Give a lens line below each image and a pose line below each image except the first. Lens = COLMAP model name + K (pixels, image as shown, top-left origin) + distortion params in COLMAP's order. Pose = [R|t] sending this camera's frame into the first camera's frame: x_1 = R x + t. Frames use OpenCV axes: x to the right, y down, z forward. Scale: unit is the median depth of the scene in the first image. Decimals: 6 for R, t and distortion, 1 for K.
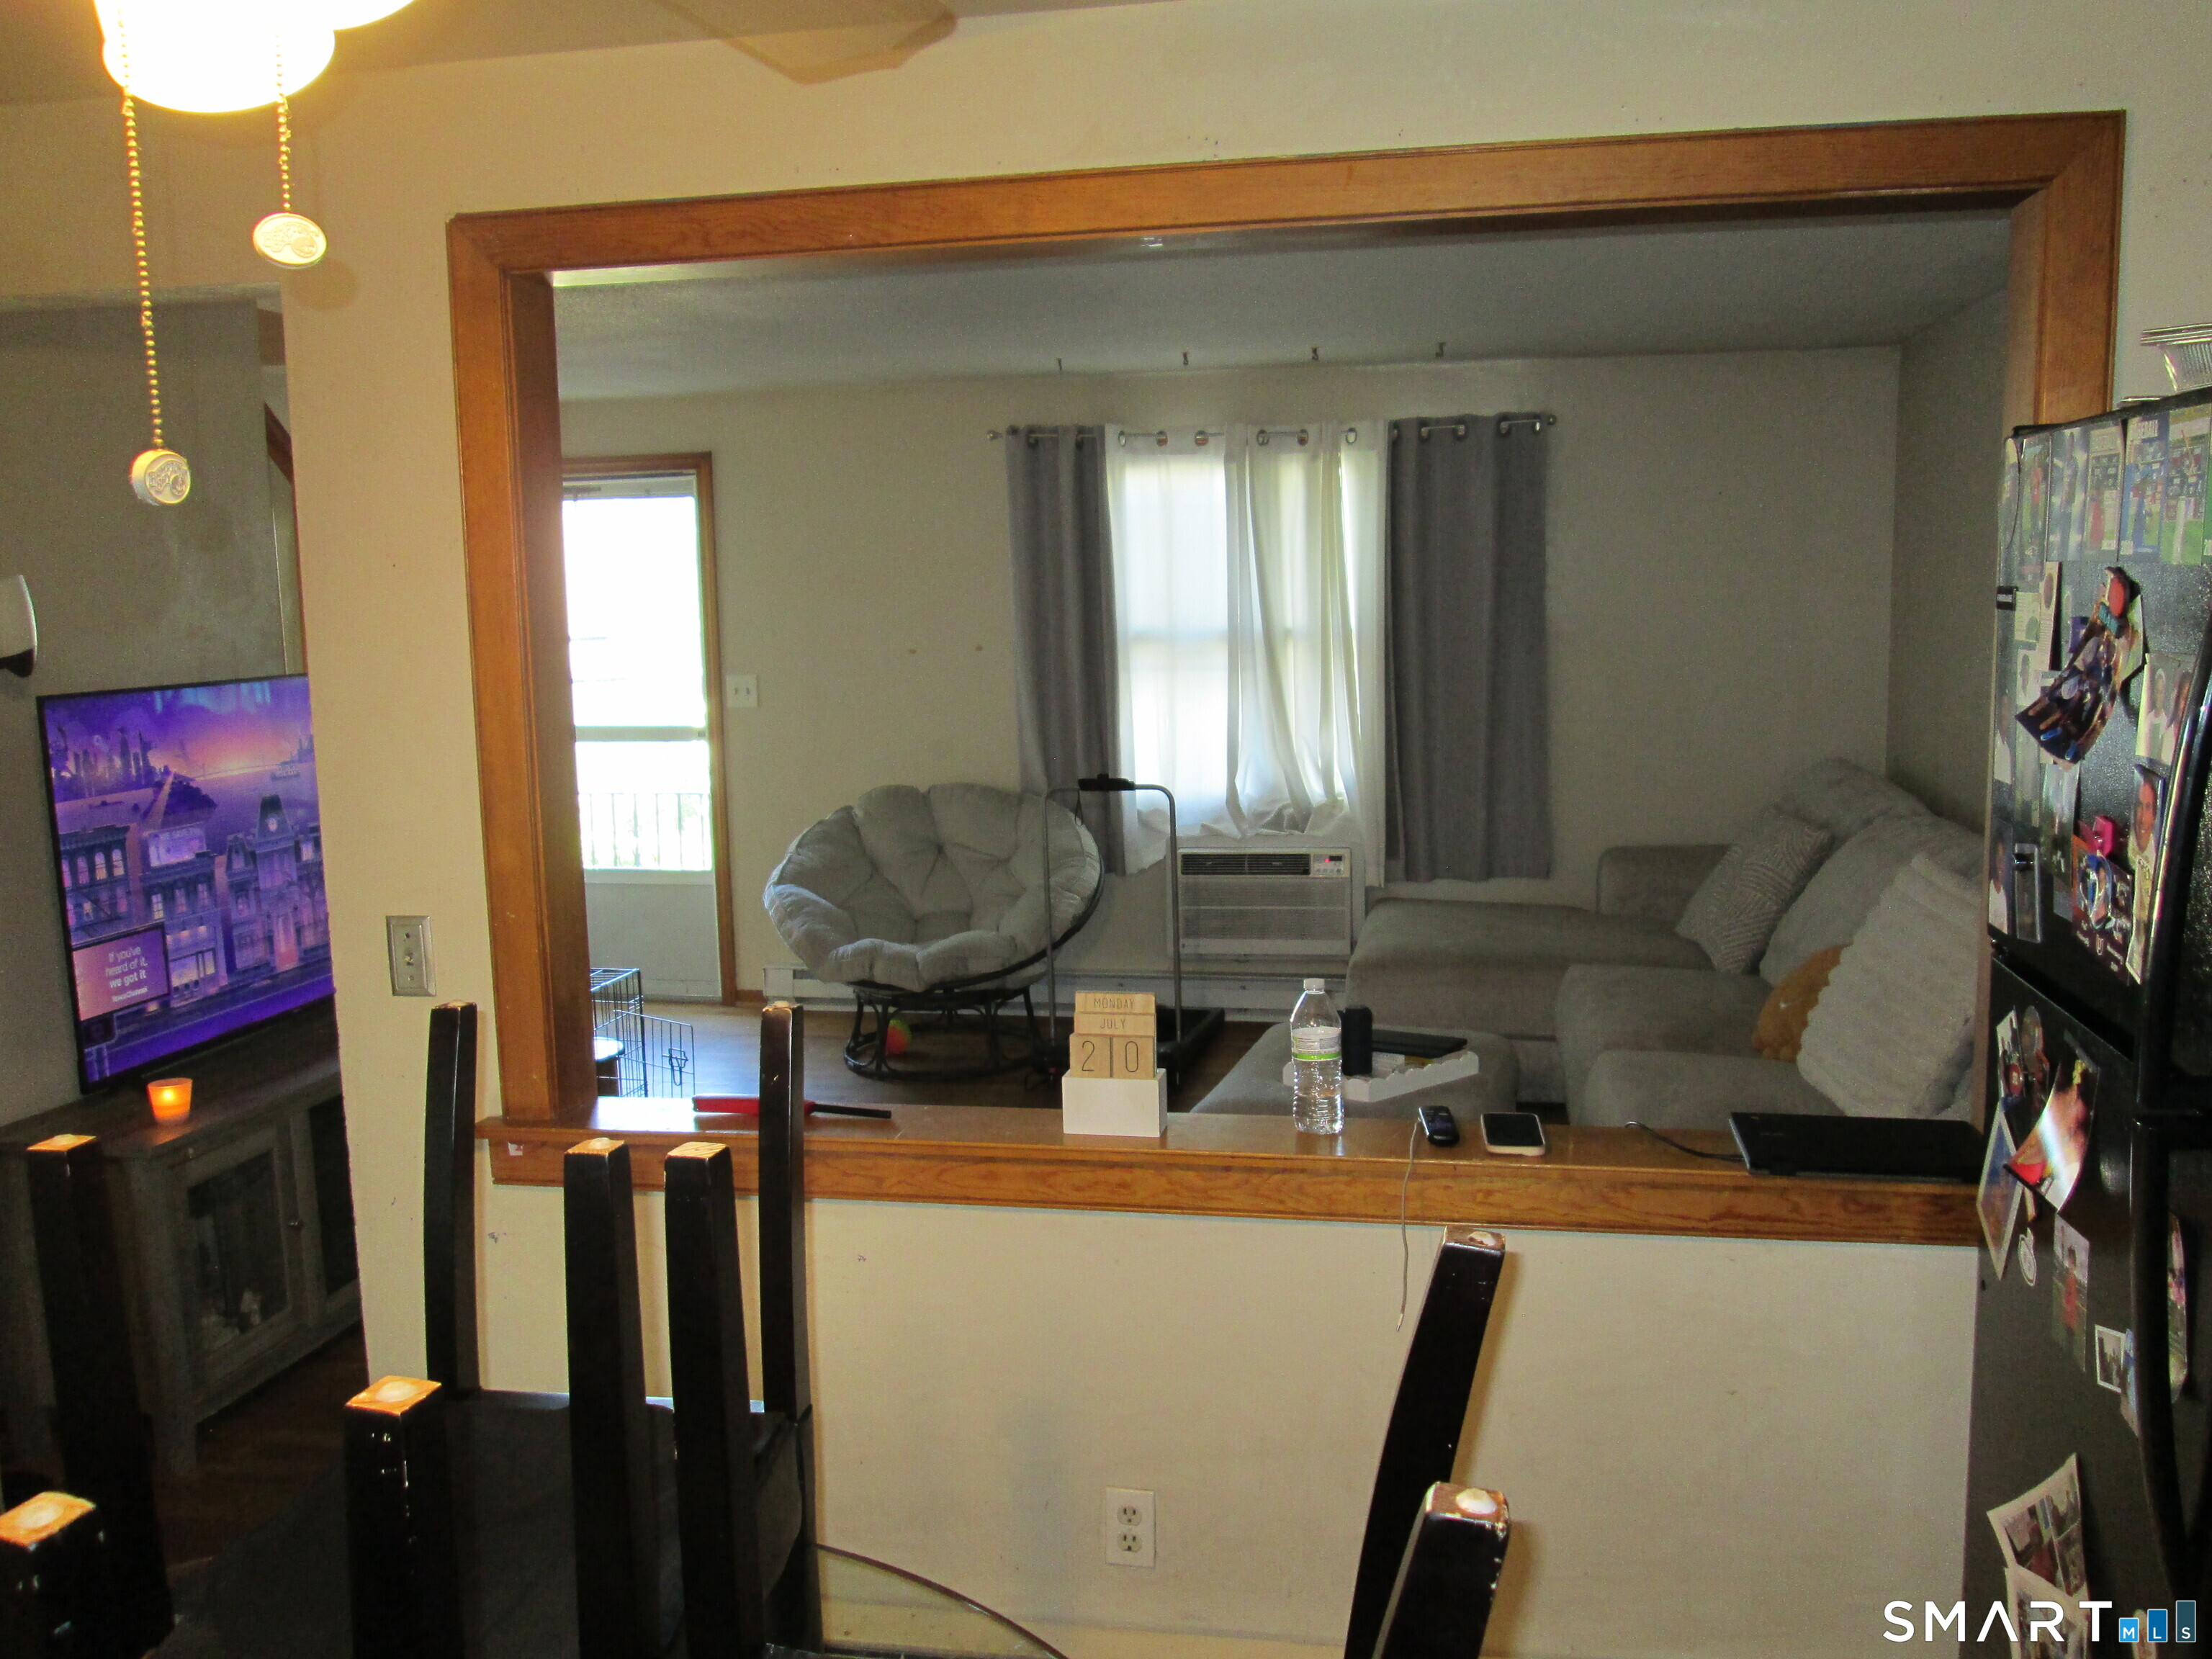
lens RADIAL K [[1824.6, 0, 1049.3], [0, 1824.6, 838.4], [0, 0, 1]] dist [-0.056464, 0.055845]
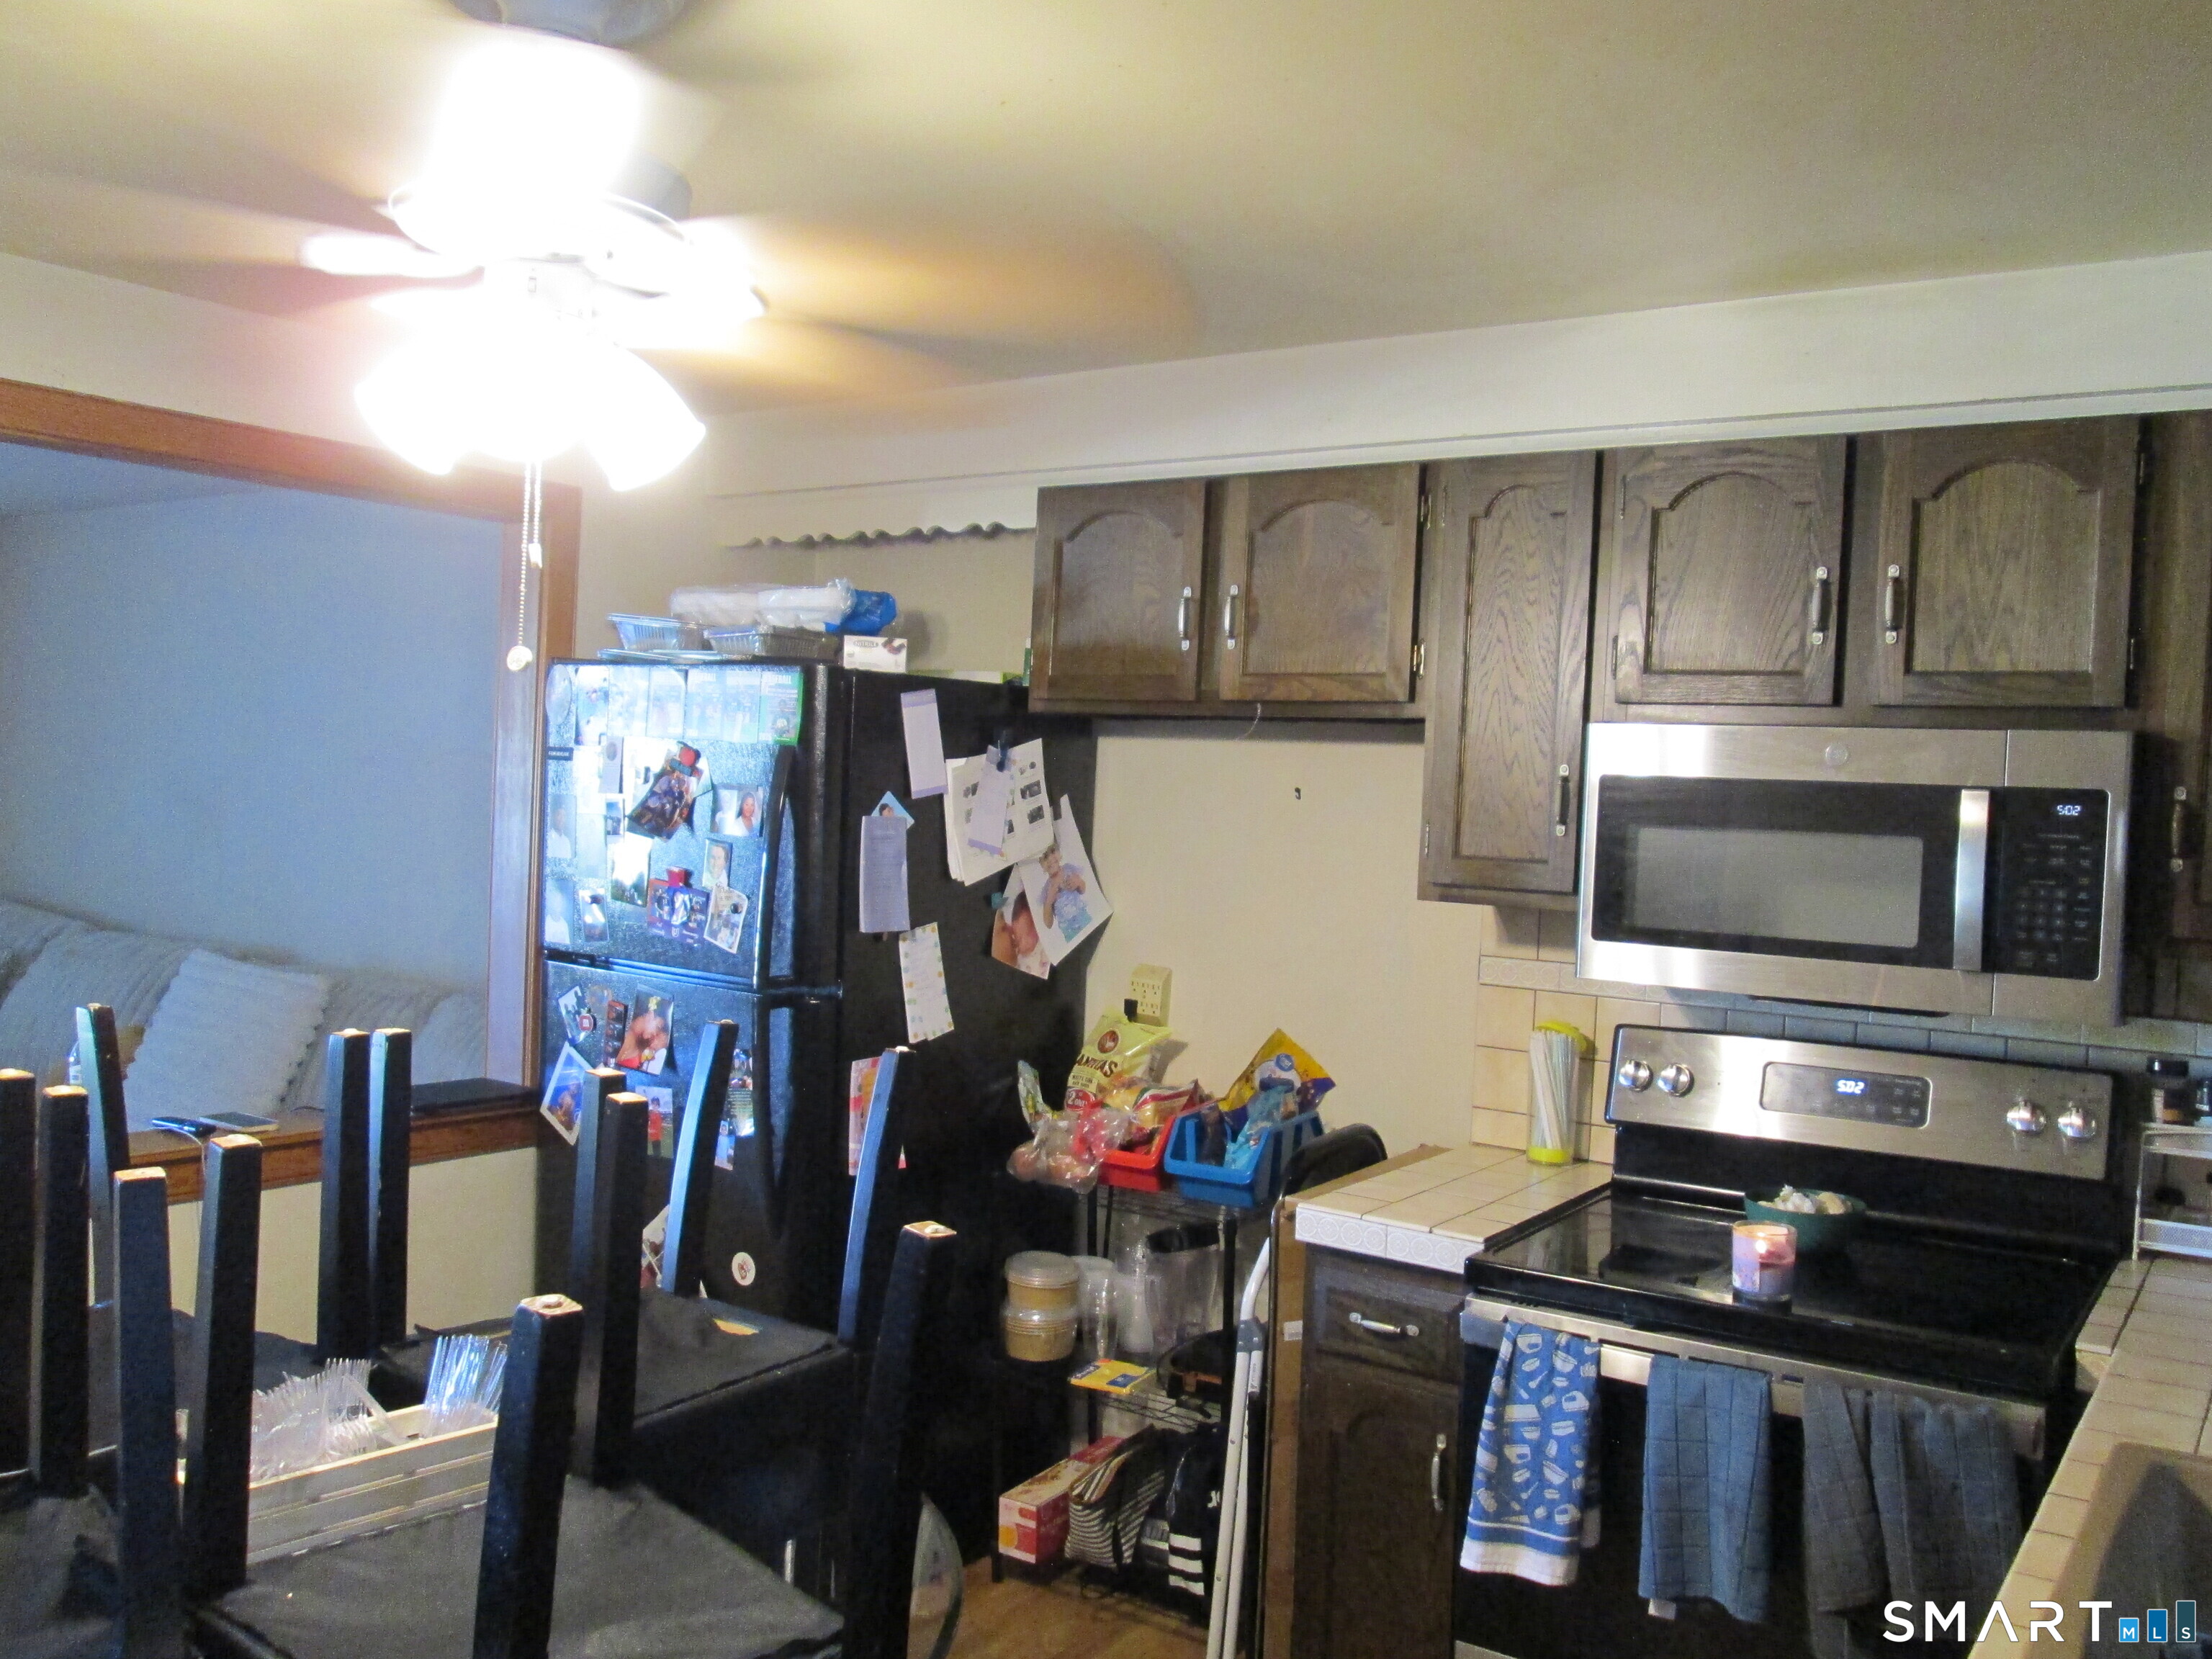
lens RADIAL K [[1824.0, 0, 1106.0], [0, 1824.0, 829.5], [0, 0, 1]] dist [-0.060733, 0.038785]
pose [[0.413170, 0.016709, 0.910500, -0.260907], [0.071410, 0.996158, -0.050686, 0.020703], [-0.907850, 0.085960, 0.410390, -0.065248]]
